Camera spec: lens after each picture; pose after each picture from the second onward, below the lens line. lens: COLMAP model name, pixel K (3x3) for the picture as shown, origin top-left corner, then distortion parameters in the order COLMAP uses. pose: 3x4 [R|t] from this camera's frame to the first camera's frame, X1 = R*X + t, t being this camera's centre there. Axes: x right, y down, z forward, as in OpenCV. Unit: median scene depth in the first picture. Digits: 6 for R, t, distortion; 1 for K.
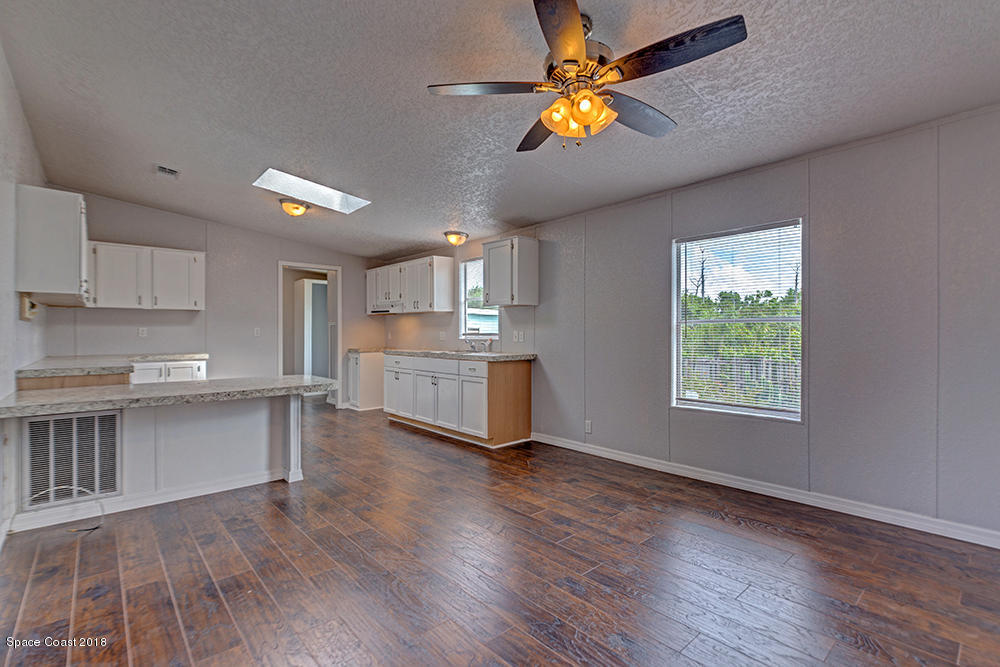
lens RADIAL K [[458.1, 0, 498.1], [0, 458.1, 334.8], [0, 0, 1]] dist [-0.001793, -0.002300]
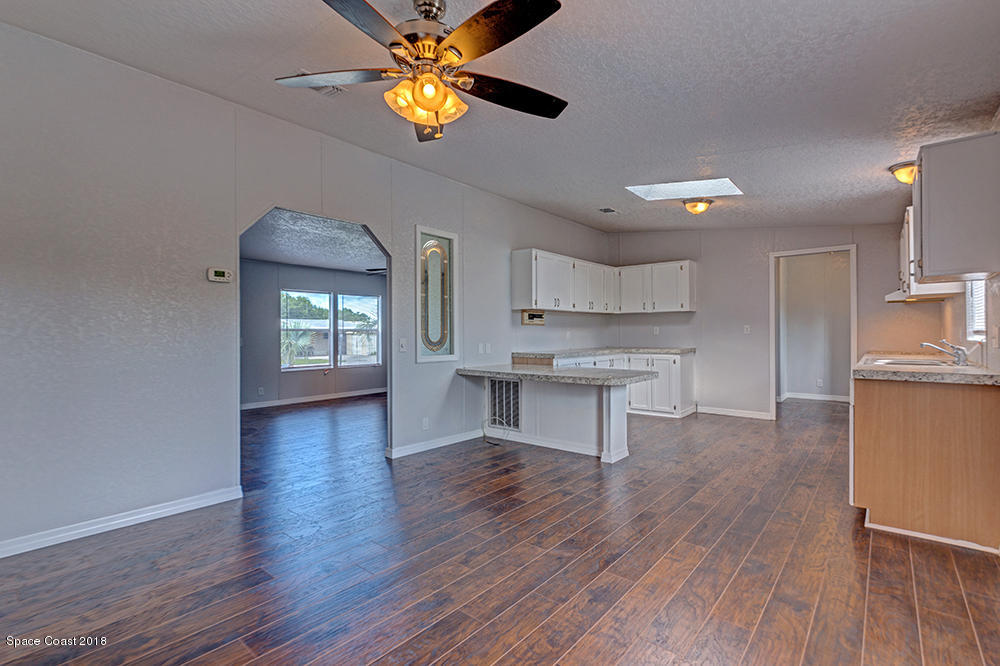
lens RADIAL K [[458.1, 0, 500.4], [0, 458.1, 332.2], [0, 0, 1]] dist [-0.001793, -0.002300]
pose [[0.148785, 0.001463, -0.988868, 0.434778], [0.003380, 0.999992, 0.001988, -0.005025], [0.988864, -0.003639, 0.148779, 0.385232]]
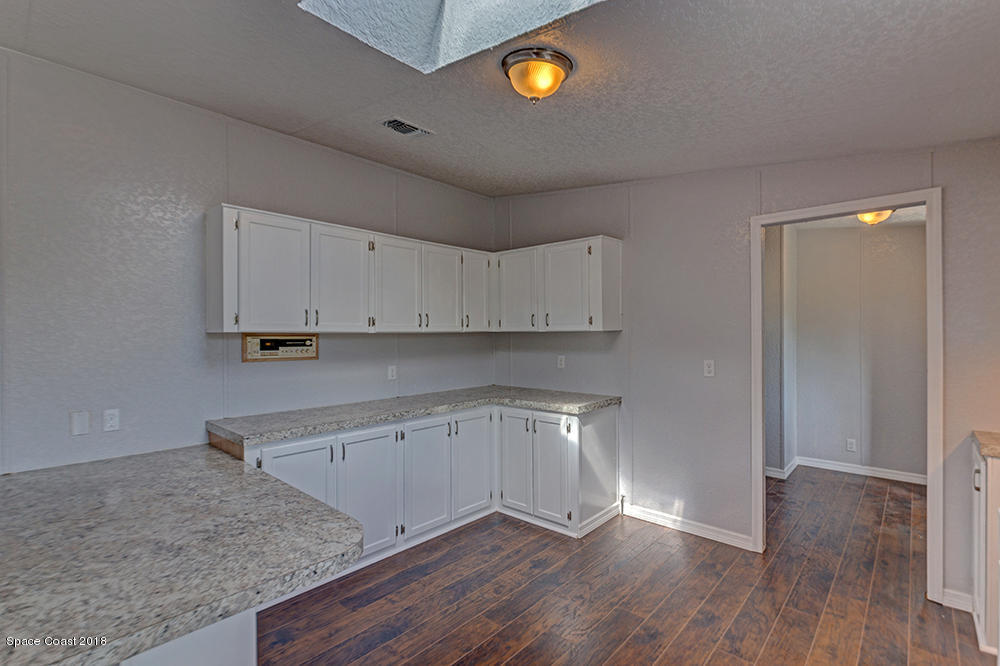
lens RADIAL K [[458.1, 0, 501.0], [0, 458.1, 332.9], [0, 0, 1]] dist [-0.001793, -0.002300]
pose [[0.110984, -0.001120, -0.993822, -0.054175], [0.003298, 0.999994, -0.000759, -0.053086], [0.993817, -0.003193, 0.110987, 0.838561]]
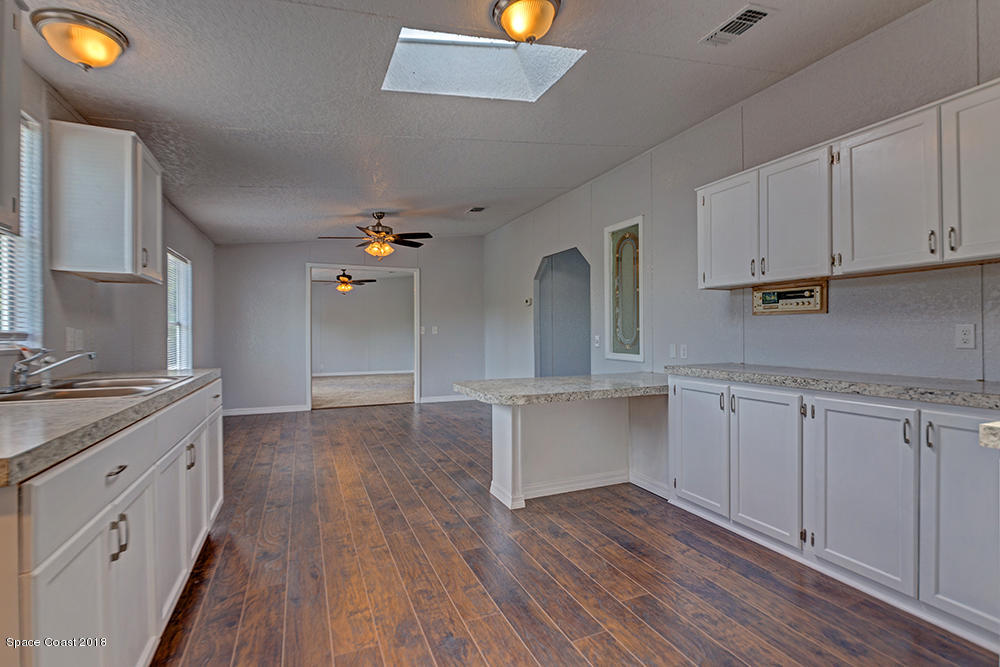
lens RADIAL K [[458.1, 0, 500.1], [0, 458.1, 335.3], [0, 0, 1]] dist [-0.001793, -0.002300]
pose [[-0.951720, 0.004775, 0.306929, -0.493738], [0.007149, 0.999953, 0.006610, -0.000184], [-0.306883, 0.008485, -0.951709, 1.264012]]
